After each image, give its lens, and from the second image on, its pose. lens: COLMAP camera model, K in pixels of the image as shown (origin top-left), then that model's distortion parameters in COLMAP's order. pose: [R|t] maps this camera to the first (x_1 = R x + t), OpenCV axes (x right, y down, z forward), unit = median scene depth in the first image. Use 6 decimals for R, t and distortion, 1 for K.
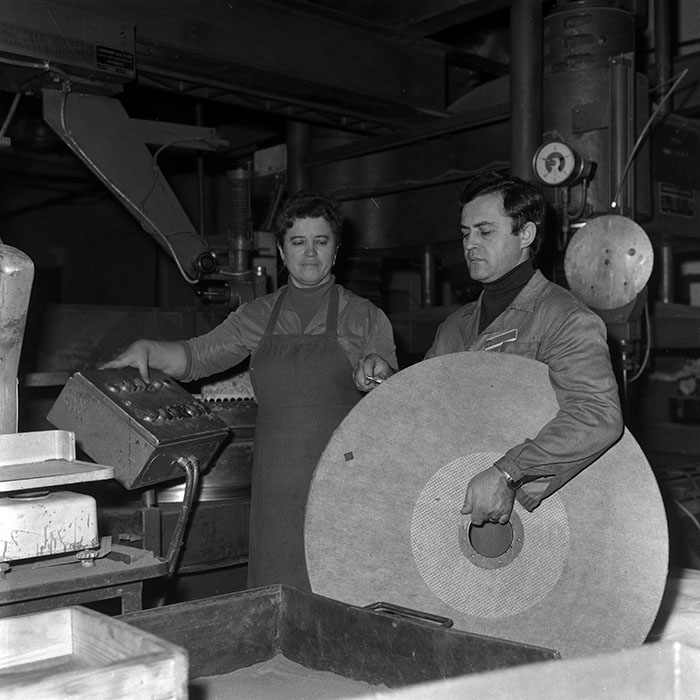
lens RADIAL K [[986.0, 0, 349.9], [0, 986.0, 364.9], [0, 0, 1]] dist [0.056288, -0.096376]
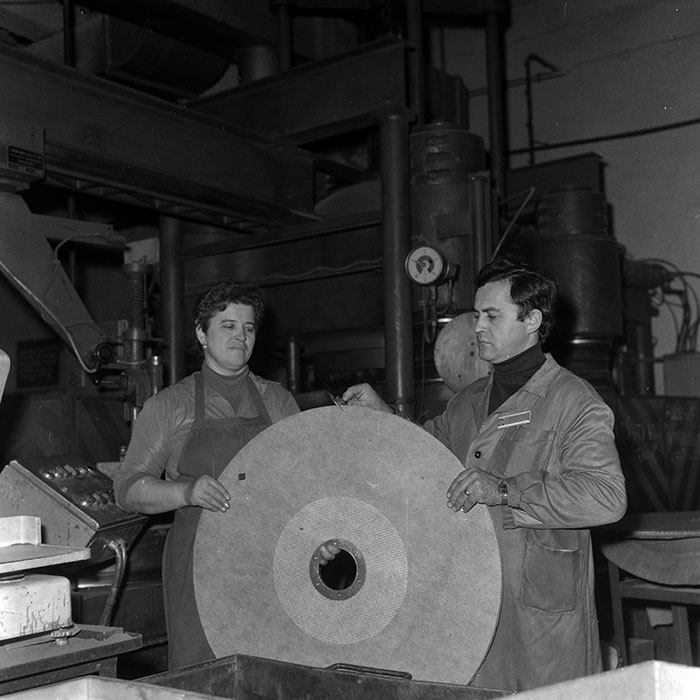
lens RADIAL K [[986.0, 0, 349.9], [0, 986.0, 364.9], [0, 0, 1]] dist [0.056288, -0.096376]
pose [[0.981194, 0.002217, 0.193011, -0.092907], [0.014199, 0.996396, -0.083629, -0.000089], [-0.192501, 0.084797, 0.977626, -0.062606]]
